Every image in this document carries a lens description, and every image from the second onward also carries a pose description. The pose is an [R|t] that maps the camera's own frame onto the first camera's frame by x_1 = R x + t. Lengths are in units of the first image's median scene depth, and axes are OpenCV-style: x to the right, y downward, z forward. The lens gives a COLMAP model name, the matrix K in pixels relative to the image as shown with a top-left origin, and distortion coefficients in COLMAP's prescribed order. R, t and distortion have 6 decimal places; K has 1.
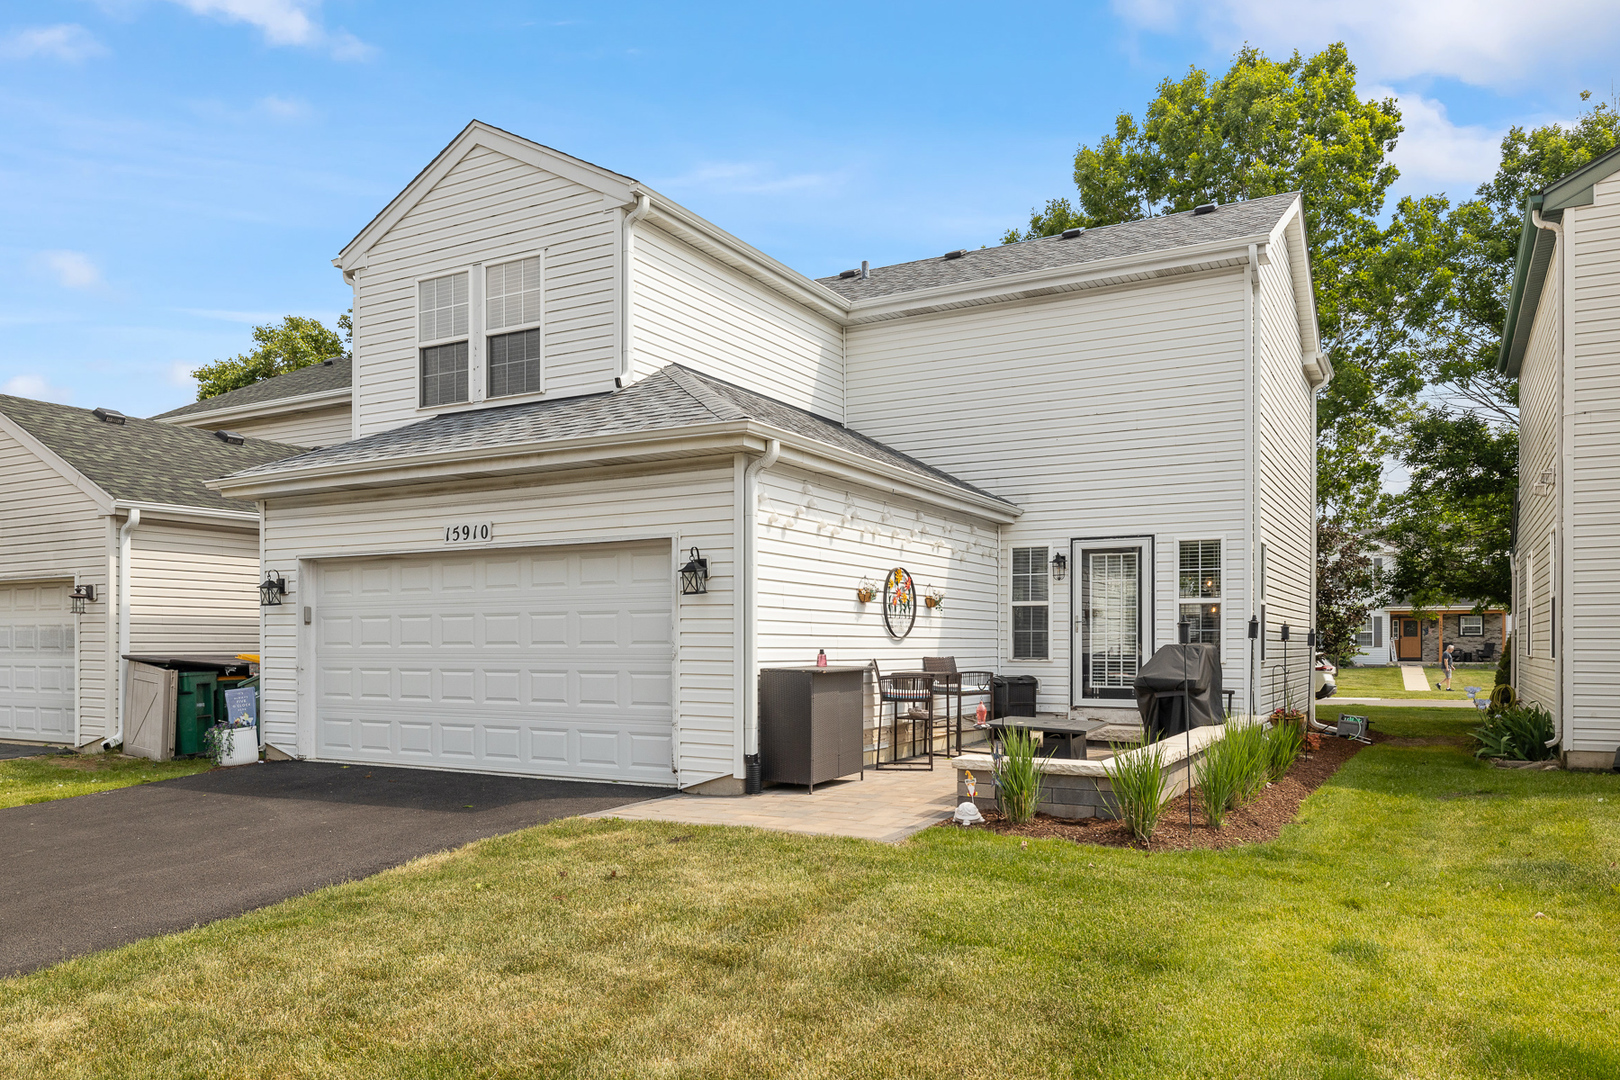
lens RADIAL K [[1174.7, 0, 770.8], [0, 1174.7, 651.2], [0, 0, 1]] dist [-0.004666, -0.003187]
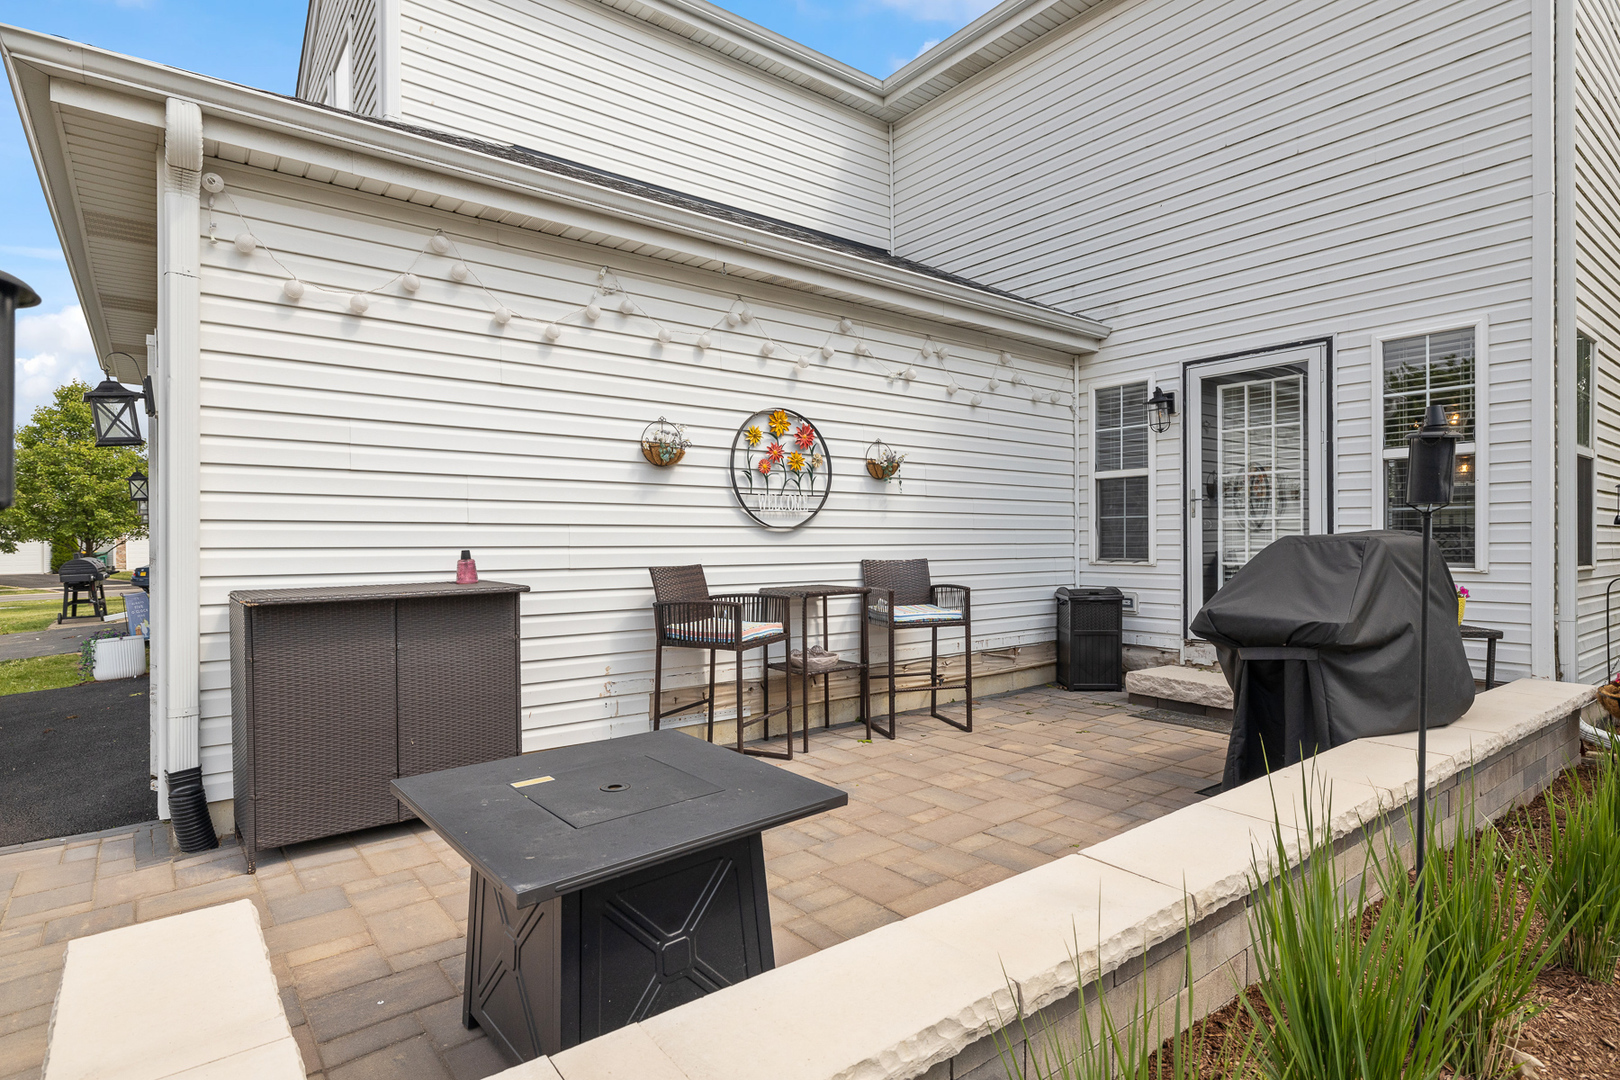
lens RADIAL K [[832.9, 0, 805.4], [0, 832.9, 547.2], [0, 0, 1]] dist [-0.002573, 0.001647]
pose [[0.925647, -0.002301, -0.378382, 0.249141], [0.003207, 0.999993, 0.001765, -0.002398], [0.378376, -0.002847, 0.925648, 0.553551]]
